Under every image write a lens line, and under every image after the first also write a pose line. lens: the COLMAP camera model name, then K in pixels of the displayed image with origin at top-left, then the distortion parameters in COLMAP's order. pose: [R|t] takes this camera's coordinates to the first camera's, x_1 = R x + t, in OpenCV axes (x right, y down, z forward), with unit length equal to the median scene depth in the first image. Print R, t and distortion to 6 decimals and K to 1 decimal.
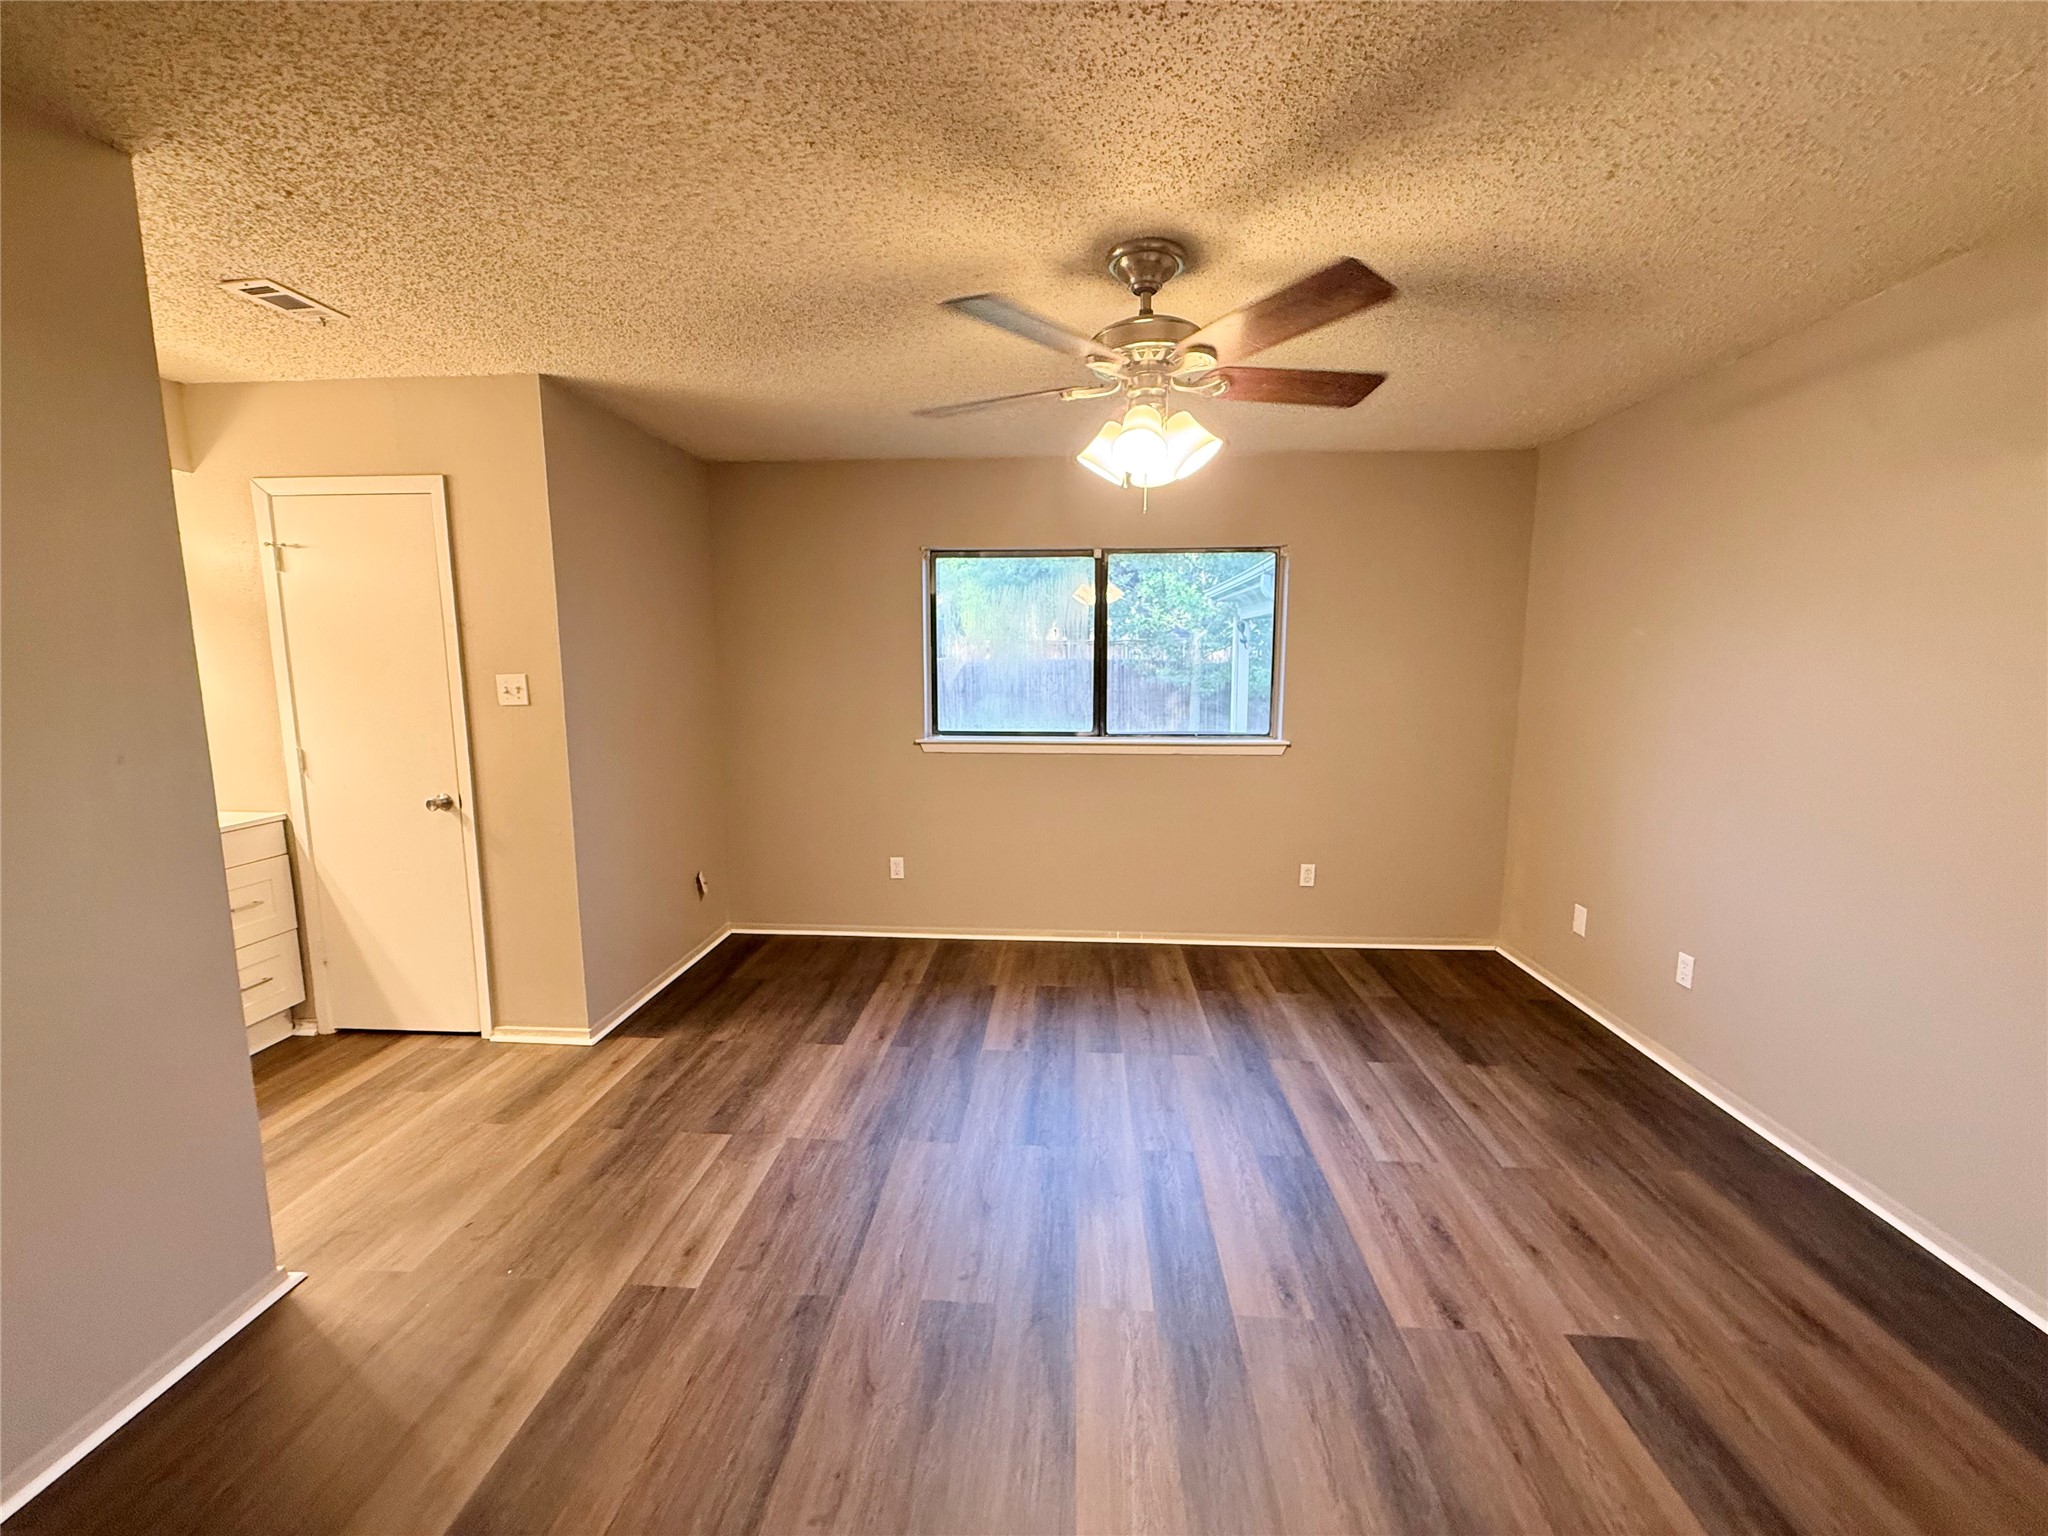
lens RADIAL K [[816.1, 0, 1025.3], [0, 816.1, 767.0], [0, 0, 1]] dist [0.001121, -0.000086]
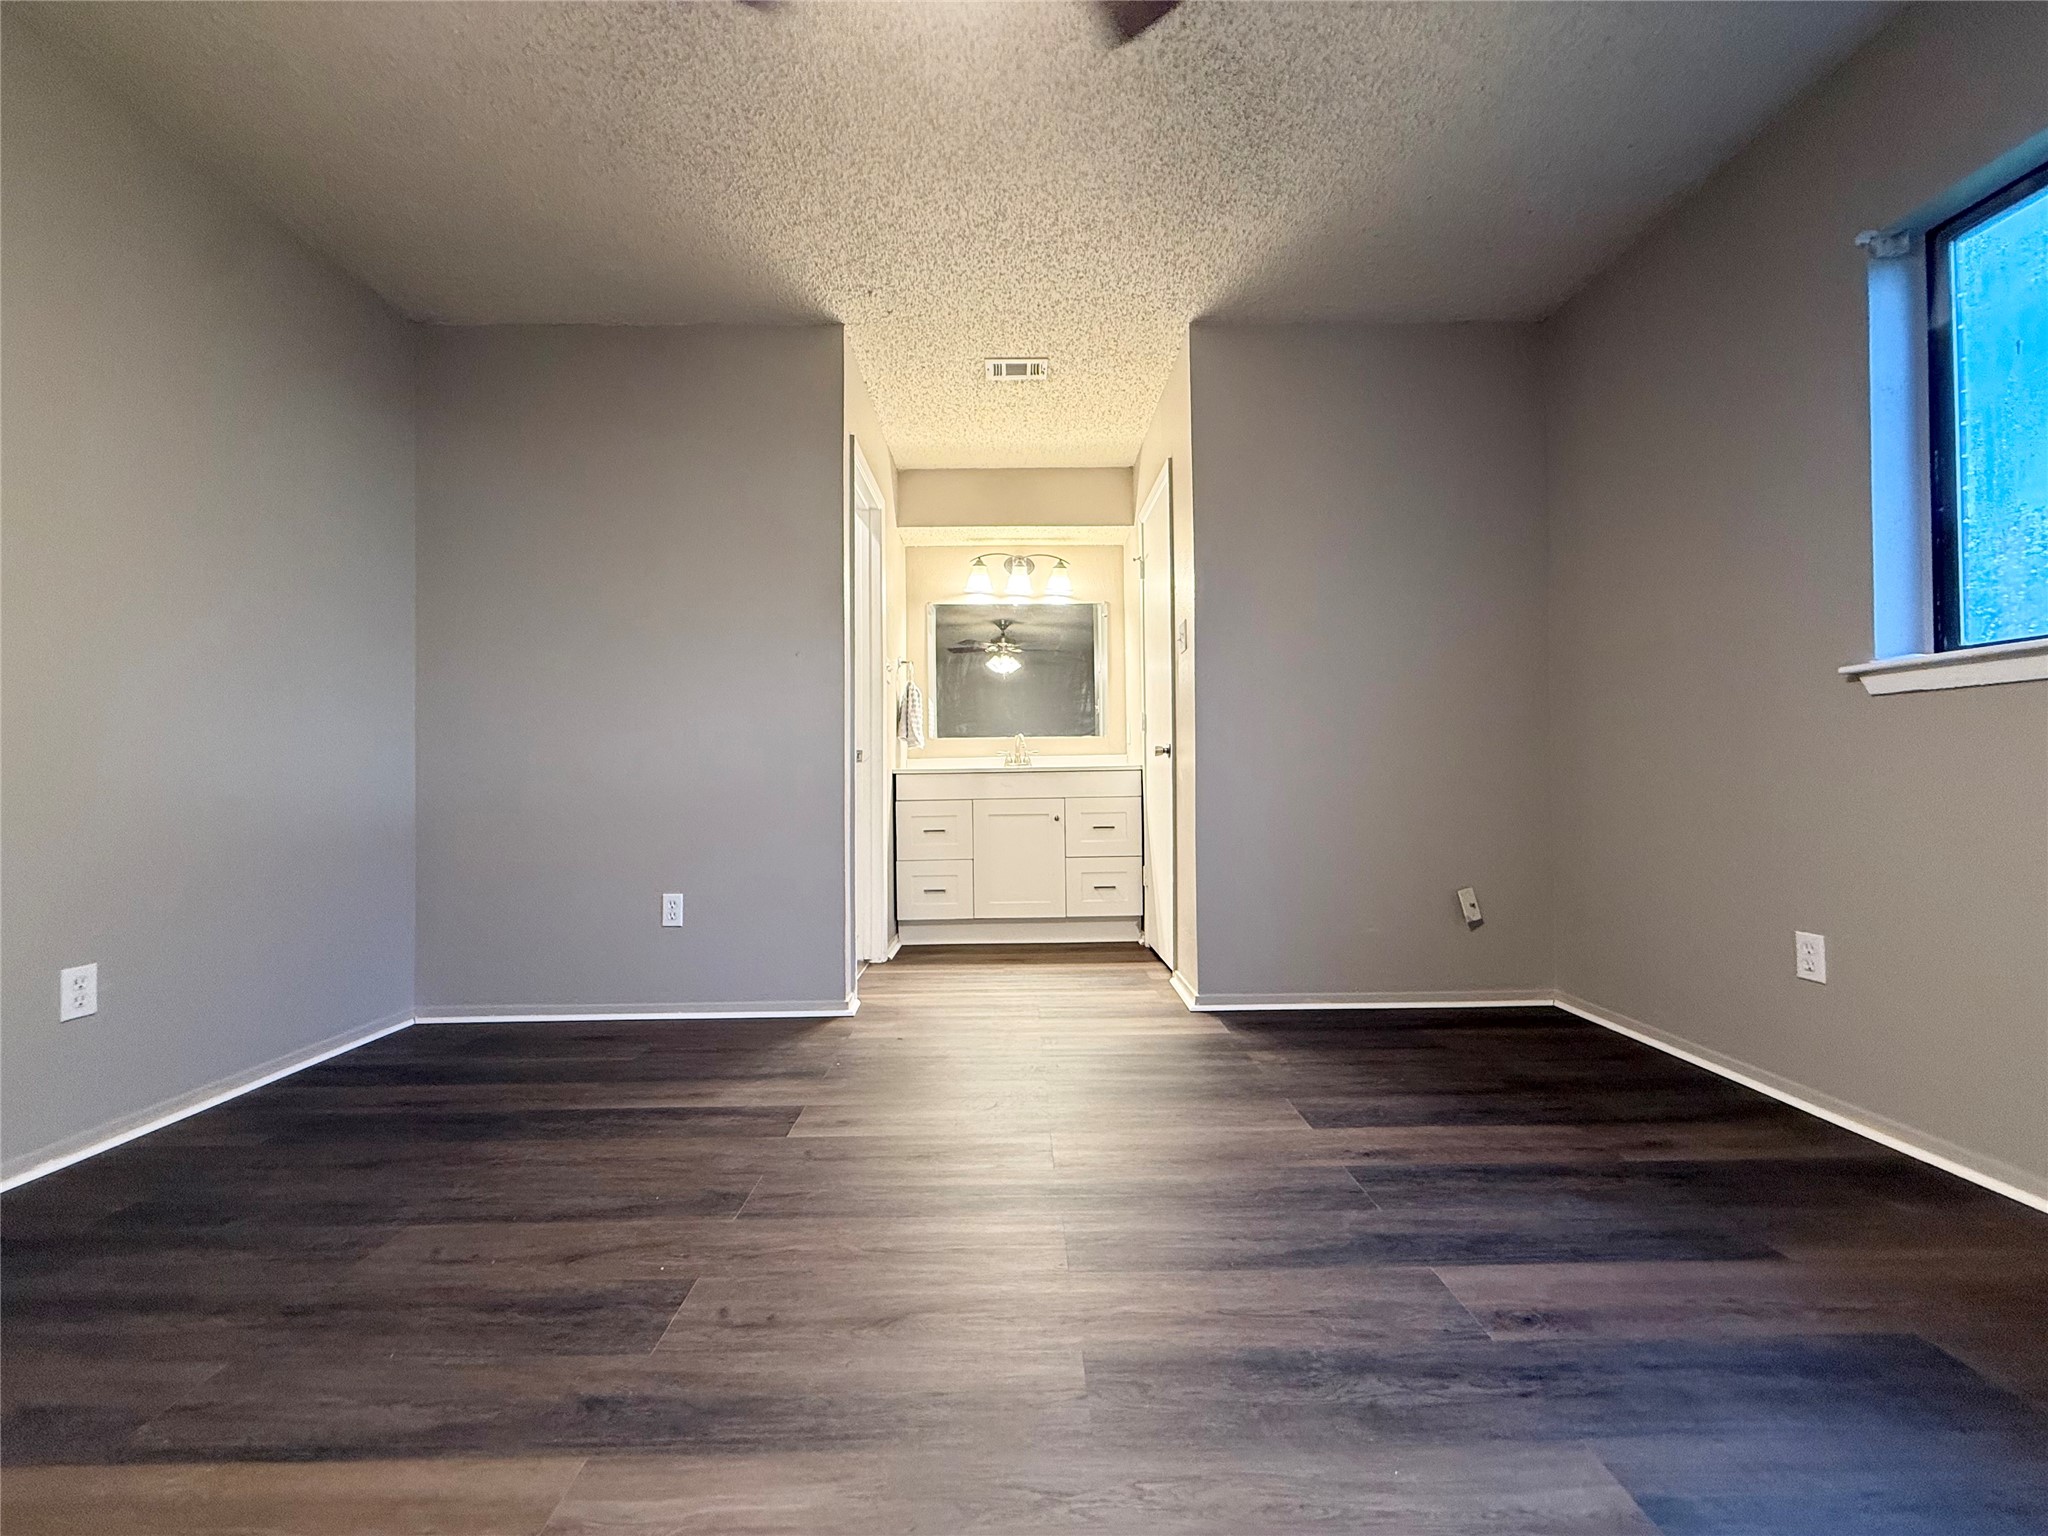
lens RADIAL K [[816.1, 0, 1023.4], [0, 816.1, 769.5], [0, 0, 1]] dist [0.001121, -0.000086]
pose [[0.070306, -0.015678, -0.997402, 0.327108], [-0.123890, 0.991998, -0.024326, 0.103433], [0.989802, 0.125278, 0.067801, 0.629328]]
